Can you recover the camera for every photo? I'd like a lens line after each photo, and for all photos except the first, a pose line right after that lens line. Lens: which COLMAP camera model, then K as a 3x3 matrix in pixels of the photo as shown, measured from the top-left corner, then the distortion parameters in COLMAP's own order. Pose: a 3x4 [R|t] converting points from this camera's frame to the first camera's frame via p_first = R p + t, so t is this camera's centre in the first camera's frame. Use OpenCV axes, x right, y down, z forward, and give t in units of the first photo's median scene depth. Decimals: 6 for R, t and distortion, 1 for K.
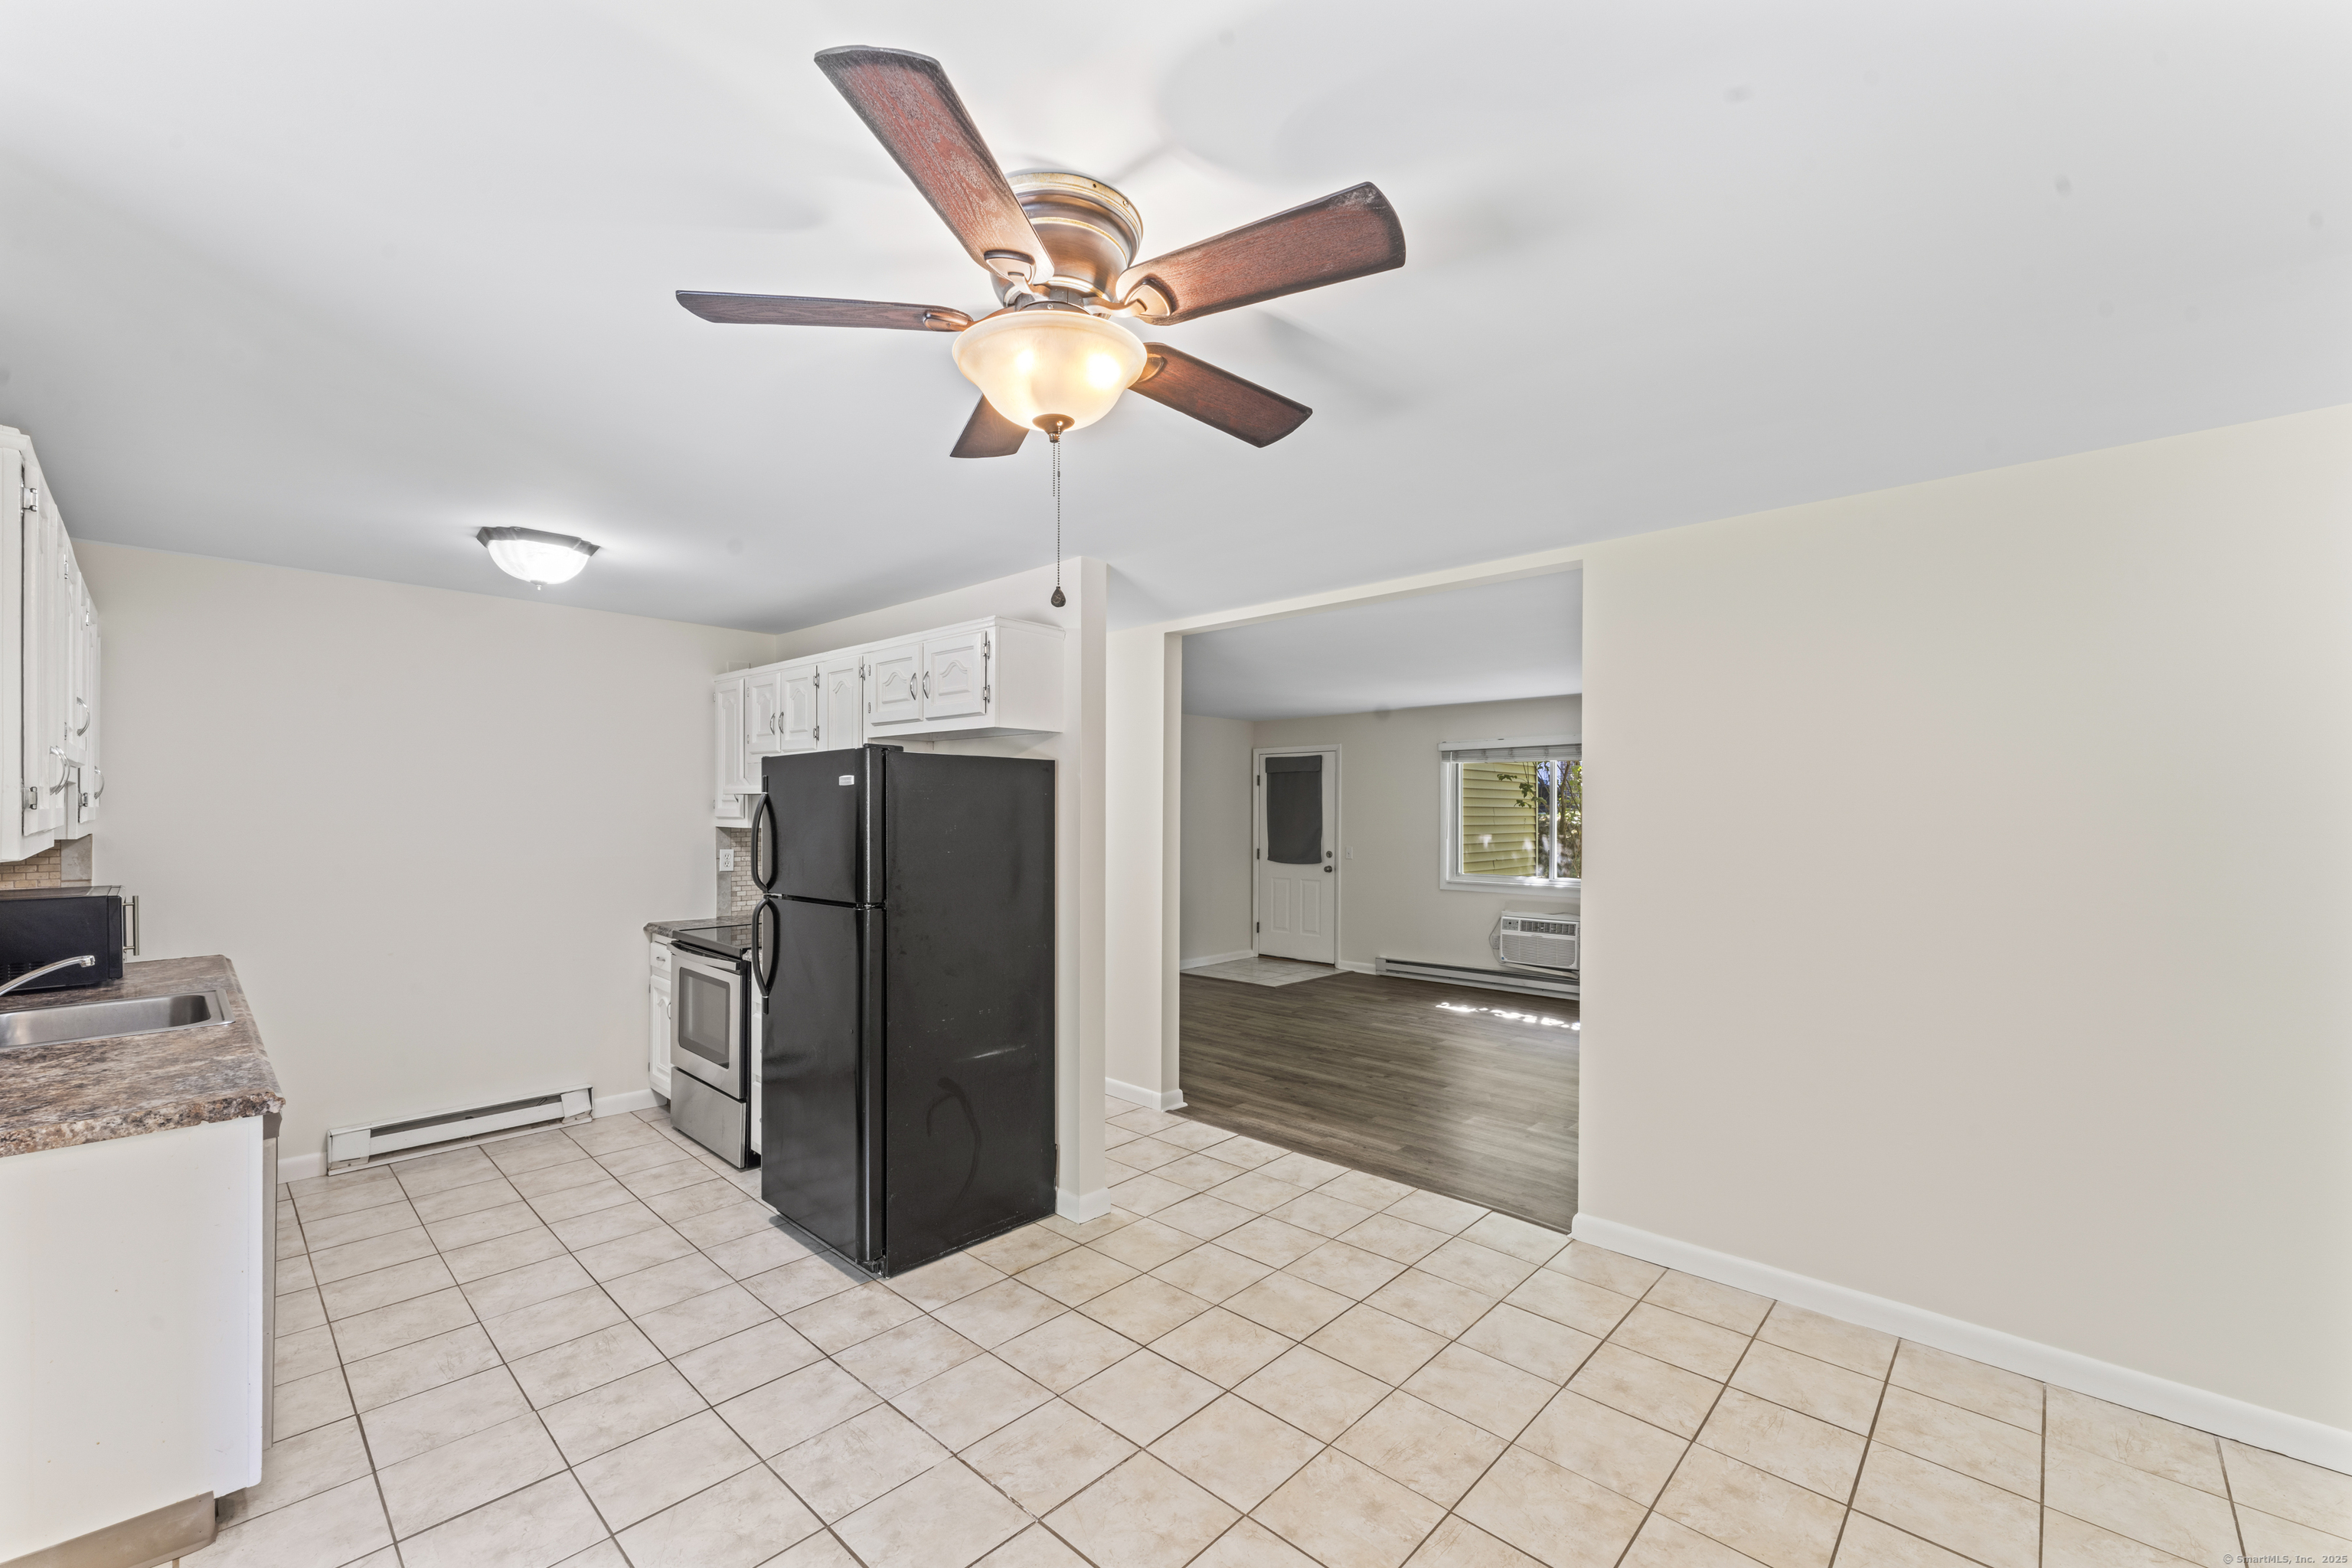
lens RADIAL K [[946.7, 0, 1183.9], [0, 946.7, 819.1], [0, 0, 1]] dist [0.000463, 0.000507]
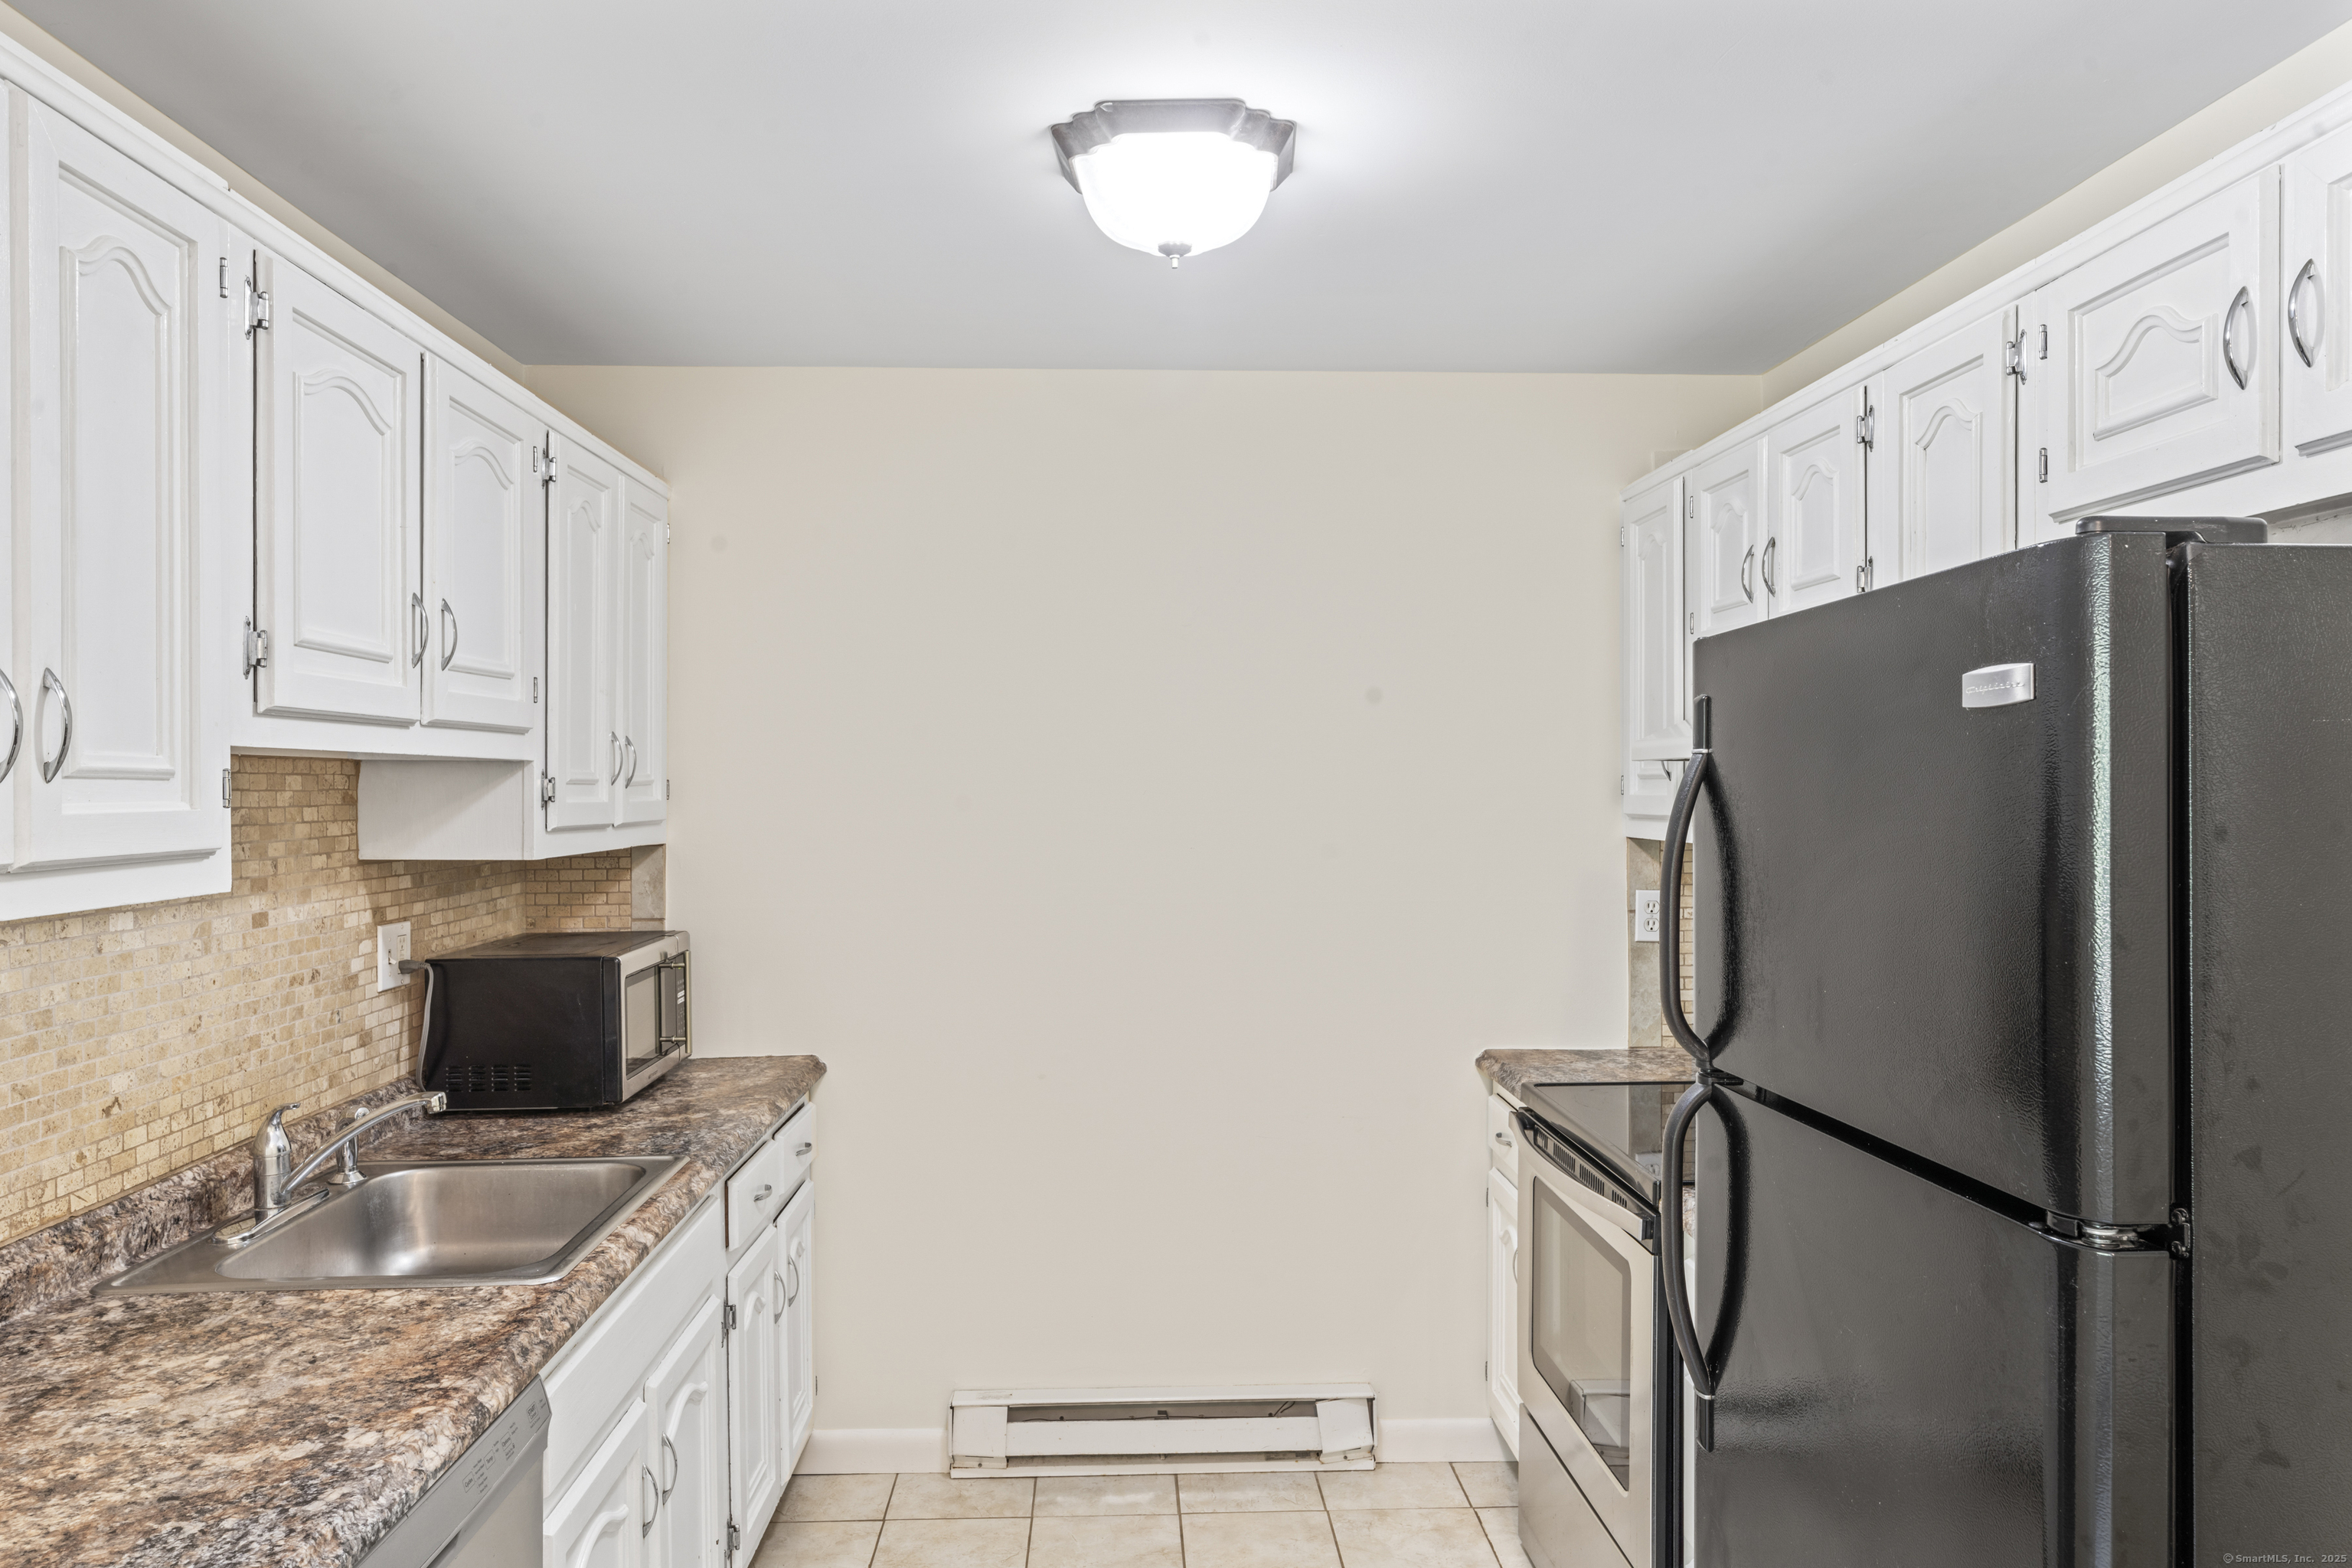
lens RADIAL K [[1576.8, 0, 1177.3], [0, 1576.8, 800.5], [0, 0, 1]] dist [0.003263, -0.001965]
pose [[0.711687, -0.002161, -0.702494, -0.153479], [-0.000417, 0.999994, -0.003498, -0.006921], [0.702497, 0.002783, 0.711681, 0.390964]]
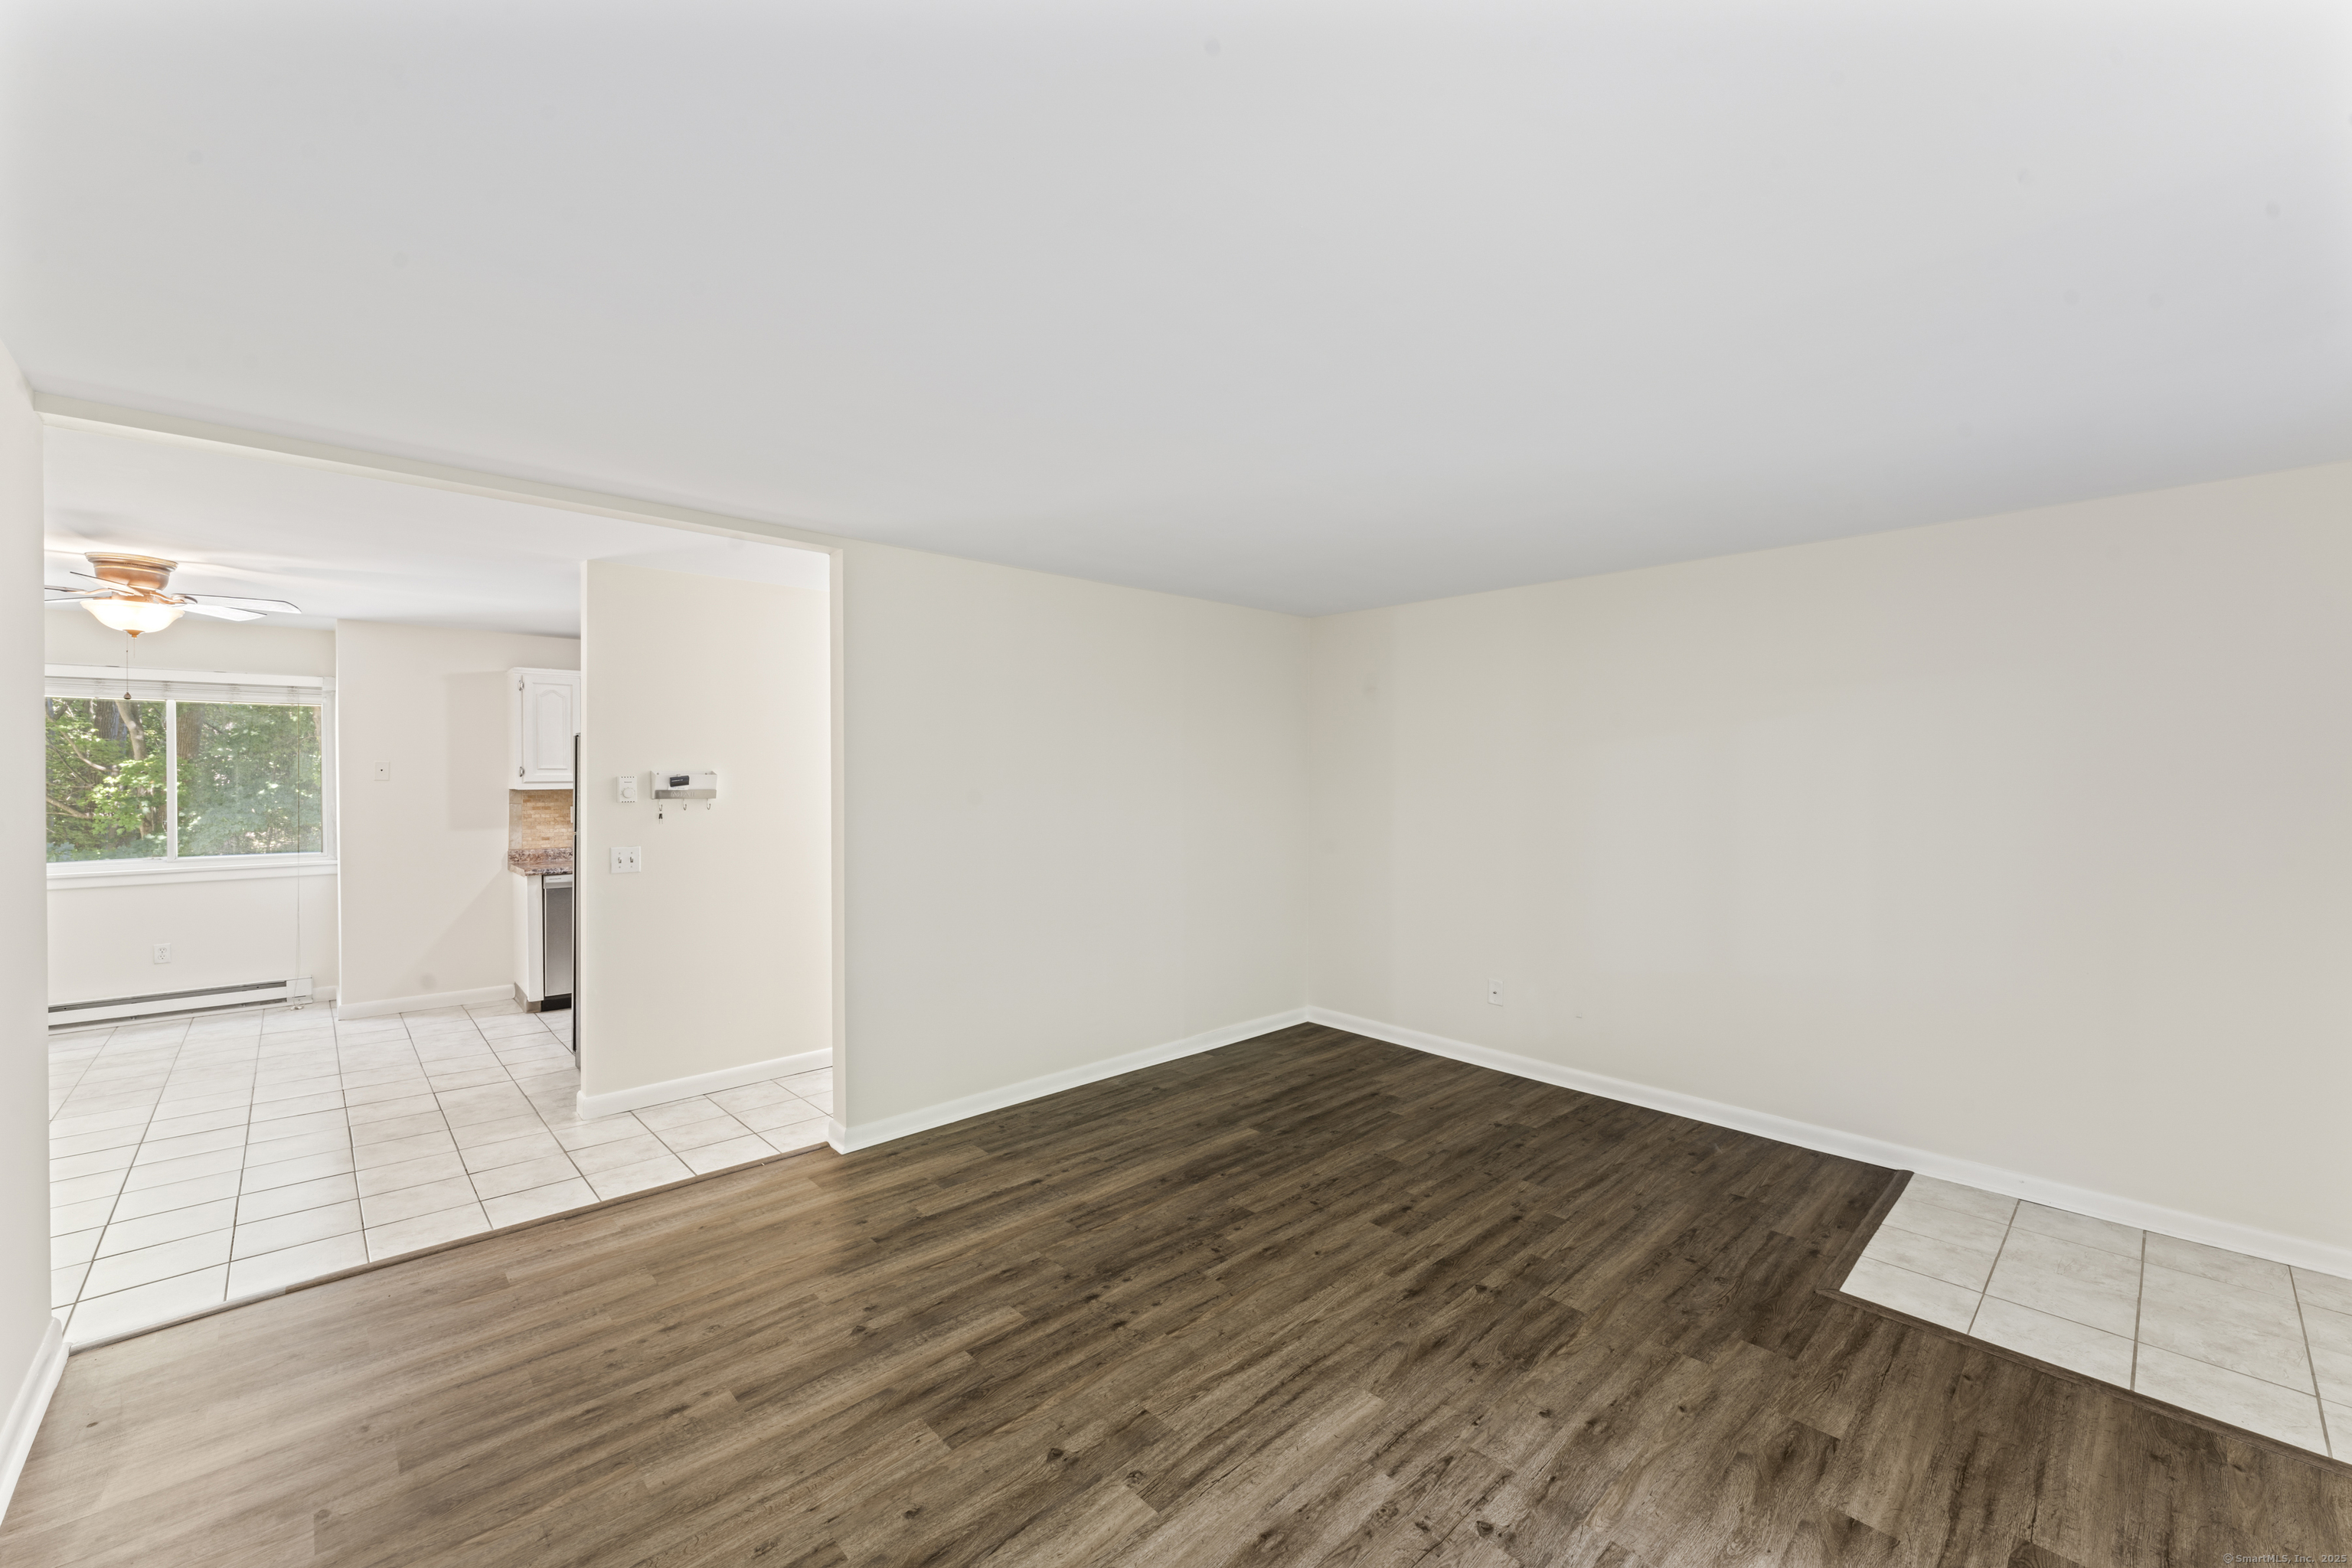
lens RADIAL K [[946.7, 0, 1181.2], [0, 946.7, 778.5], [0, 0, 1]] dist [0.000463, 0.000507]
pose [[-0.068422, -0.000641, -0.997656, 0.828965], [-0.007709, 0.999970, -0.000114, -0.005638], [0.997627, 0.007683, -0.068425, 1.460928]]
